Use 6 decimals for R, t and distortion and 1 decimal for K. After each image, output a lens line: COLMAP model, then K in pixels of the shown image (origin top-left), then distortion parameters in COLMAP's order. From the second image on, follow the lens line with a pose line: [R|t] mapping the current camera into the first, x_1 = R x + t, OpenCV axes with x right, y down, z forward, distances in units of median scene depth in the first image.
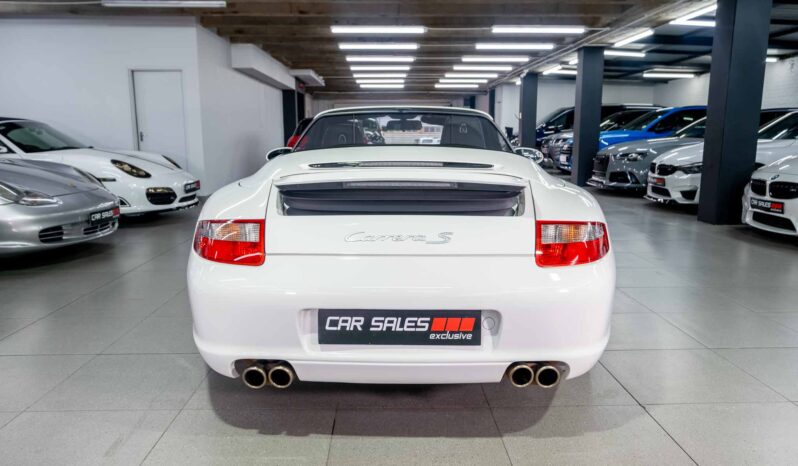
lens RADIAL K [[577.5, 0, 386.2], [0, 577.5, 259.1], [0, 0, 1]] dist [0.004930, 0.017927]
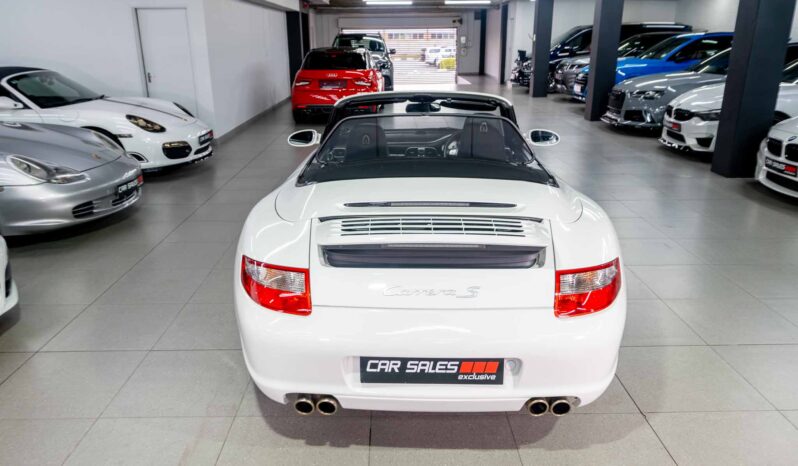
lens RADIAL K [[577.5, 0, 381.1], [0, 577.5, 261.1], [0, 0, 1]] dist [0.004930, 0.017927]
pose [[0.999826, -0.004598, -0.018085, -0.020003], [0.007344, 0.987918, 0.154801, -0.098258], [0.017155, -0.154907, 0.987780, -0.032950]]
